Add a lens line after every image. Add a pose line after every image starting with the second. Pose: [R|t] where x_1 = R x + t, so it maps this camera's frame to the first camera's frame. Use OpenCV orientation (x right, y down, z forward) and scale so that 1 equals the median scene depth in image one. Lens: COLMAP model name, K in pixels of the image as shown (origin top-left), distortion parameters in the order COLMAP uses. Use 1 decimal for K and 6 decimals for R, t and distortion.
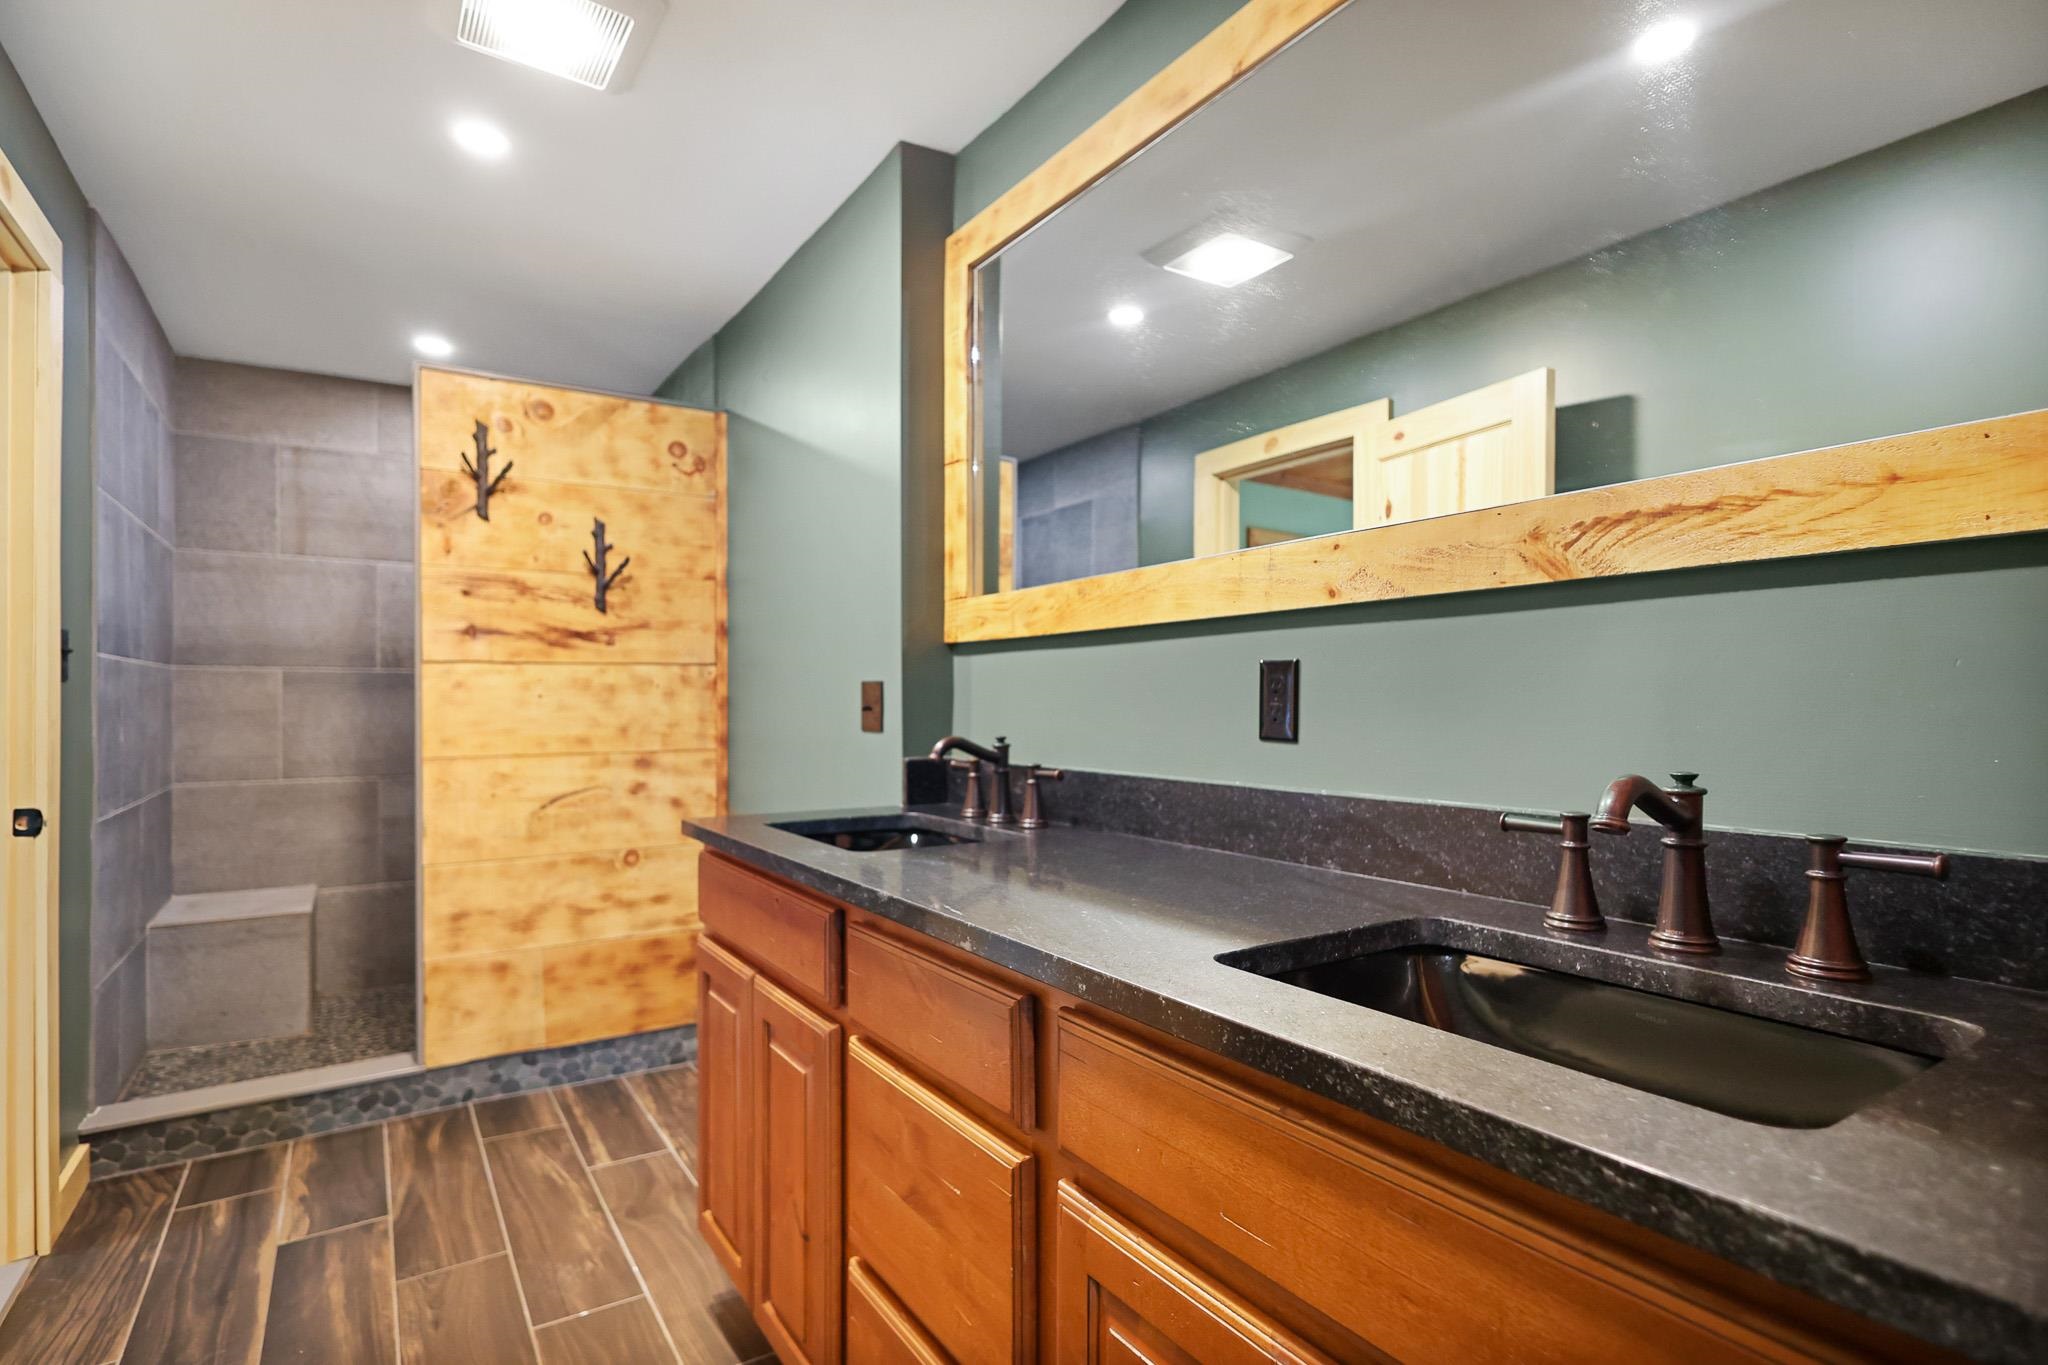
lens RADIAL K [[1013.3, 0, 1024.2], [0, 1013.3, 700.0], [0, 0, 1]] dist [-0.002005, 0.000268]
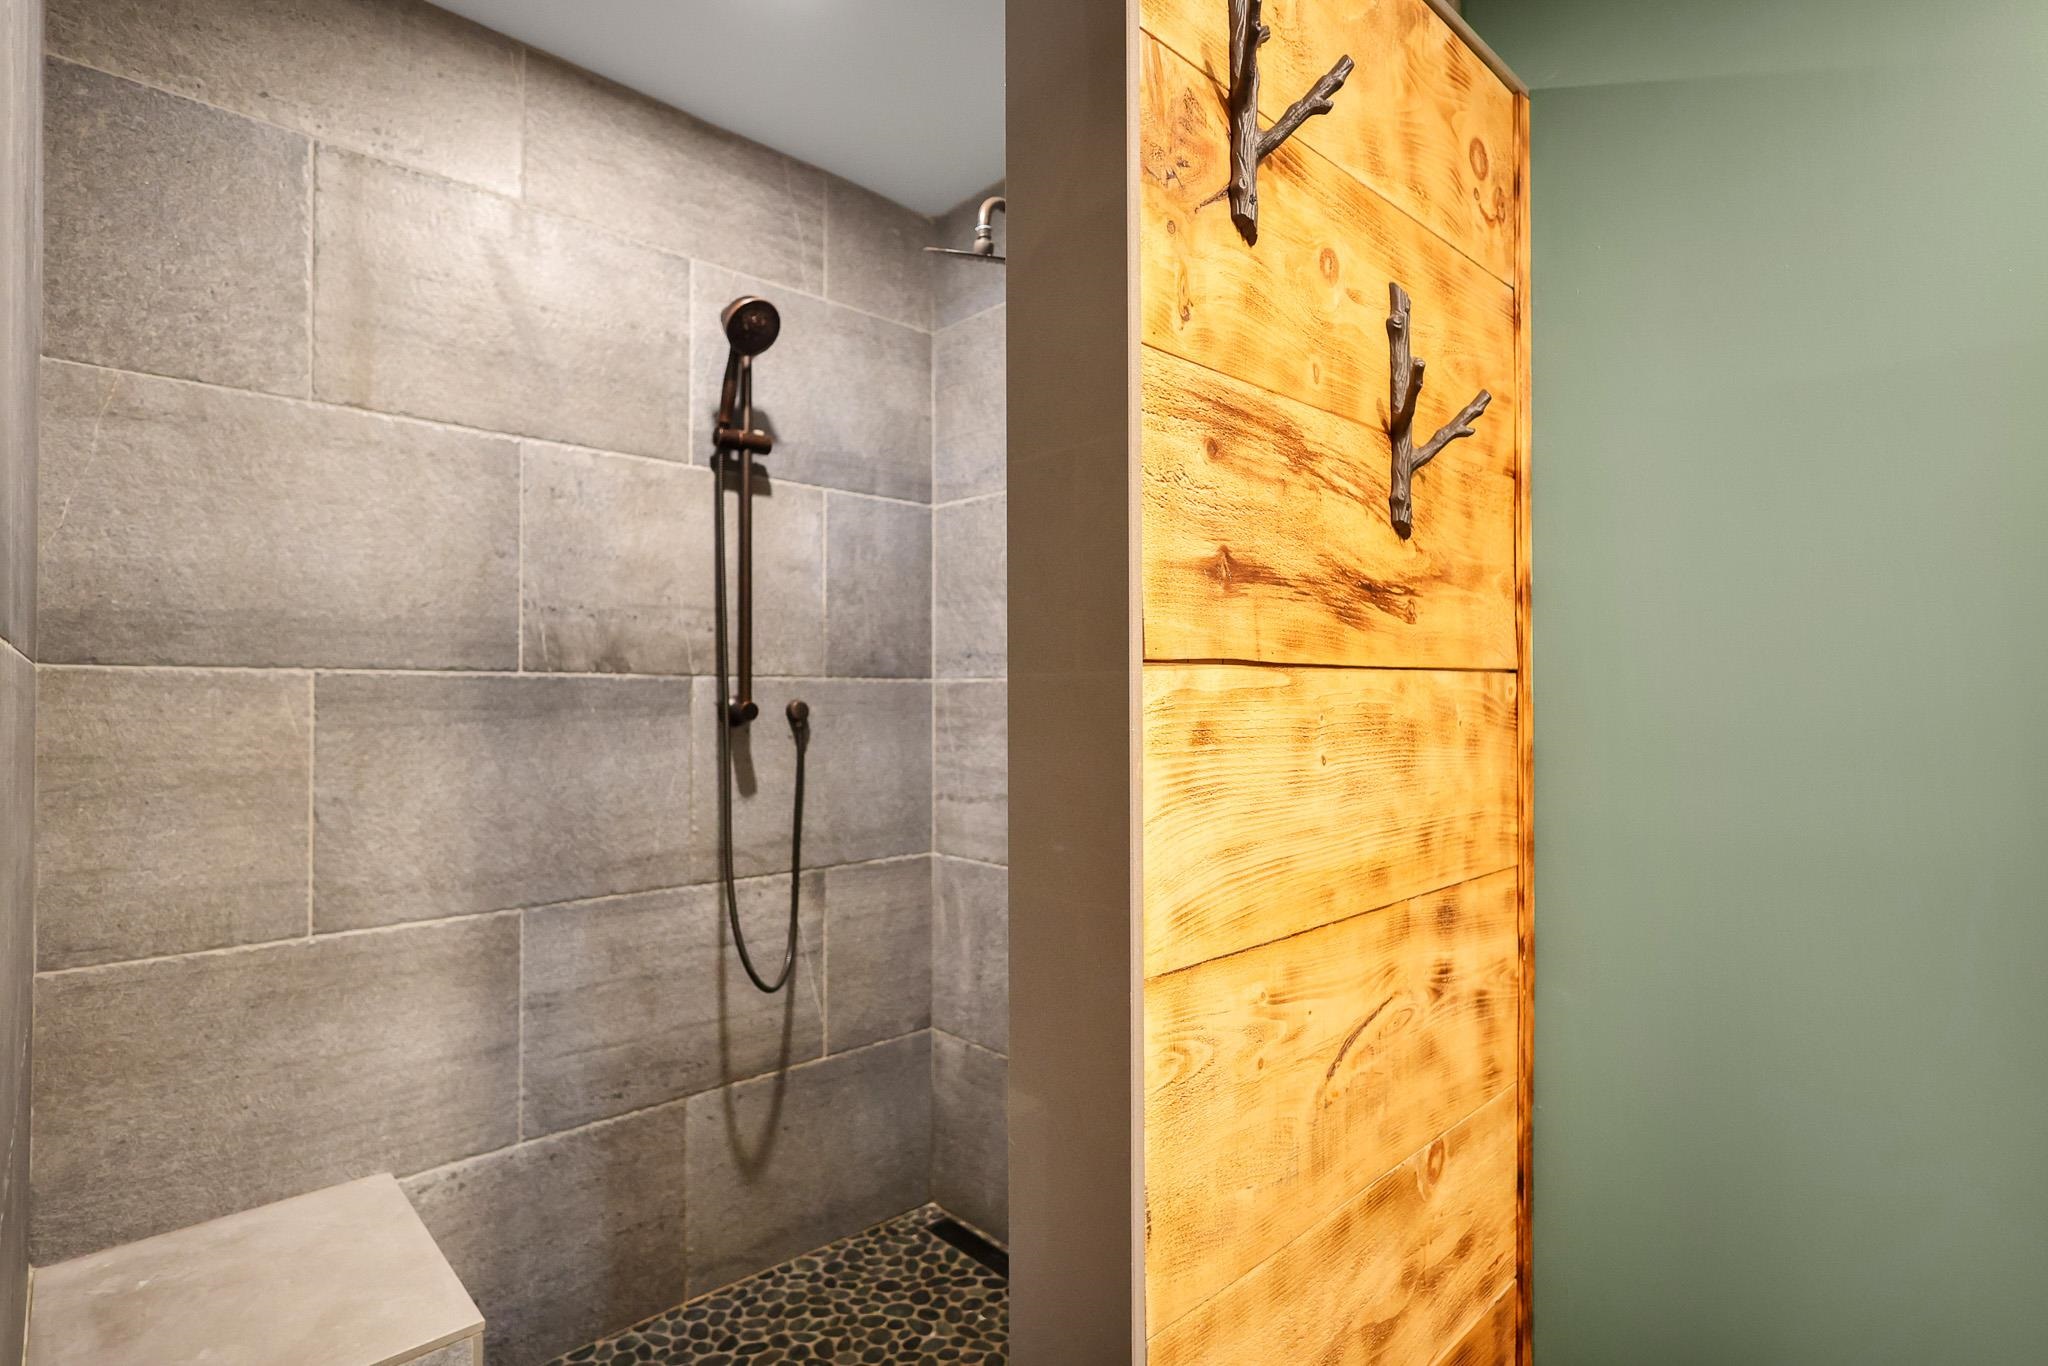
lens RADIAL K [[1013.3, 0, 1029.9], [0, 1013.3, 688.5], [0, 0, 1]] dist [-0.002005, 0.000268]
pose [[0.985076, 0.003227, 0.172092, -0.567479], [-0.001846, 0.999965, -0.008184, -0.022814], [-0.172112, 0.007744, 0.985047, 0.591146]]
